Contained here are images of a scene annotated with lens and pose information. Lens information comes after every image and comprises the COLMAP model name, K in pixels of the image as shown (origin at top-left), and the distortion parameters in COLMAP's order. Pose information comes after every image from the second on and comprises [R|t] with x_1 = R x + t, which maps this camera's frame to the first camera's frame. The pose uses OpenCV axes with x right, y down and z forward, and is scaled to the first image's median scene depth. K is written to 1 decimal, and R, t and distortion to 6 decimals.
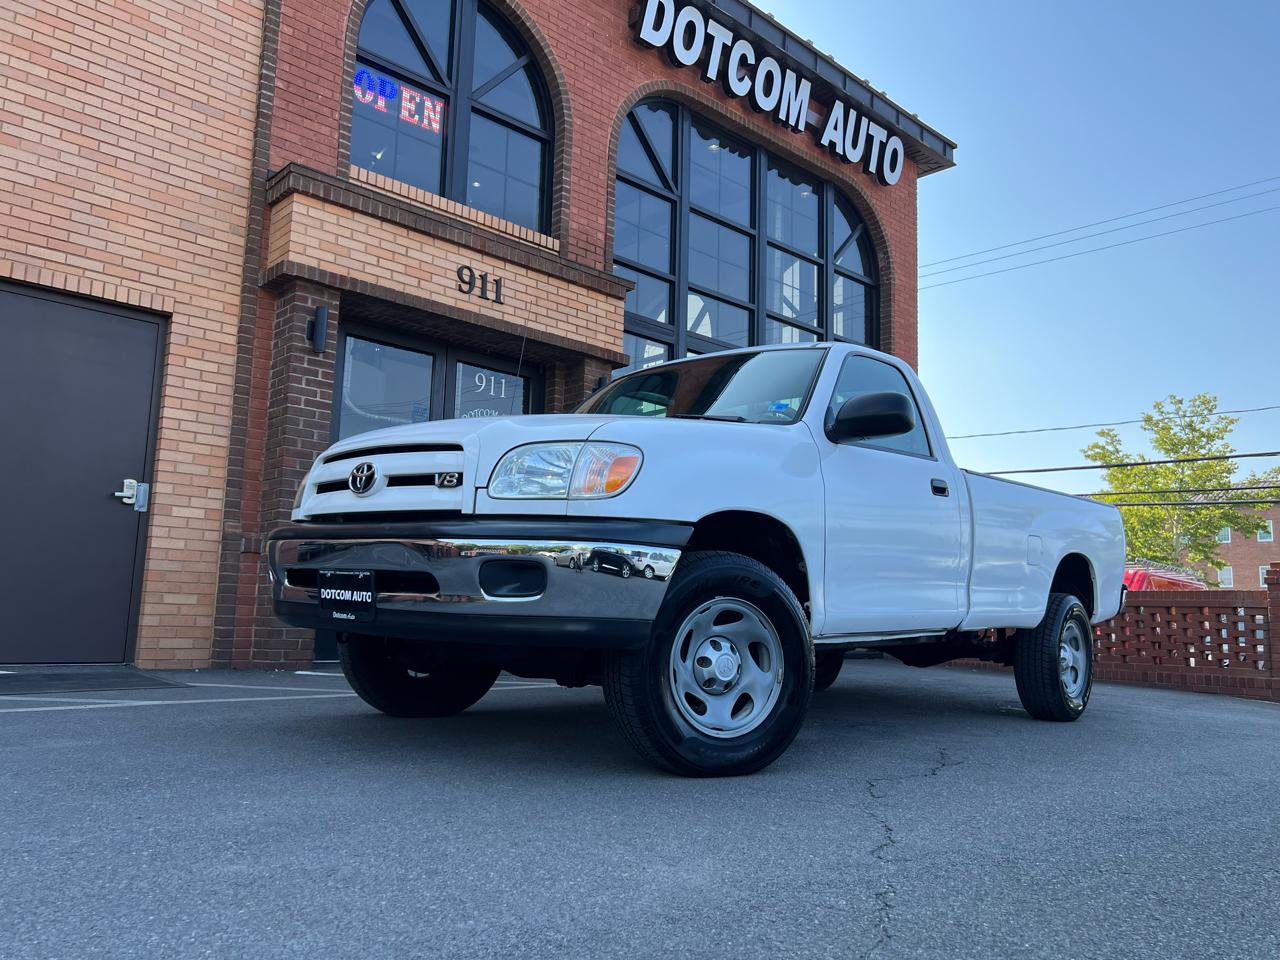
lens RADIAL K [[965.8, 0, 648.0], [0, 965.8, 483.7], [0, 0, 1]] dist [0.043079, -0.051483]
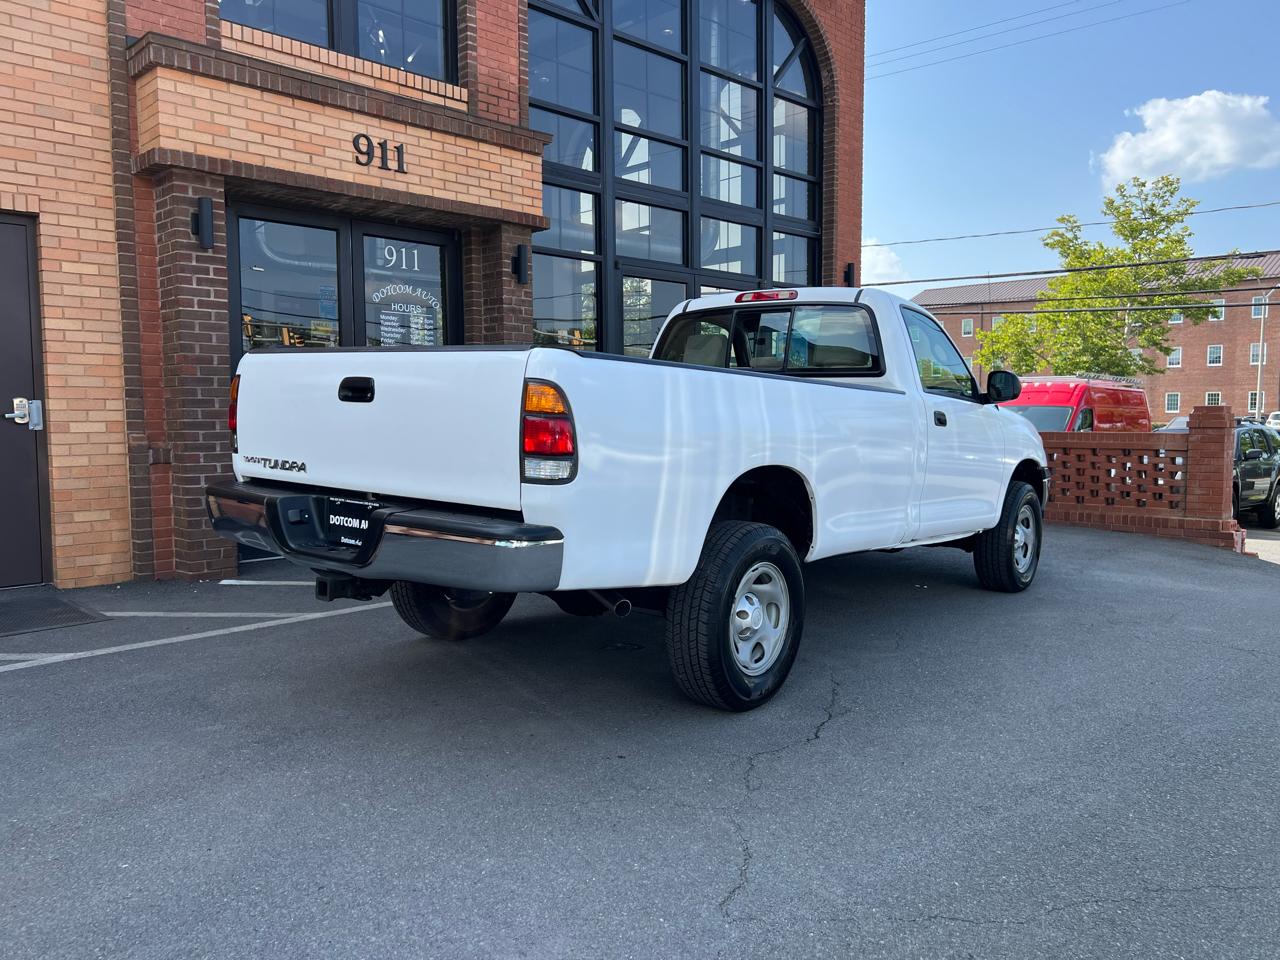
lens RADIAL K [[965.8, 0, 644.5], [0, 965.8, 479.3], [0, 0, 1]] dist [0.043079, -0.051483]
pose [[0.998896, -0.034314, 0.032093, 0.041105], [0.026801, 0.977195, 0.210646, -0.096982], [-0.038589, -0.209553, 0.977036, 0.021087]]
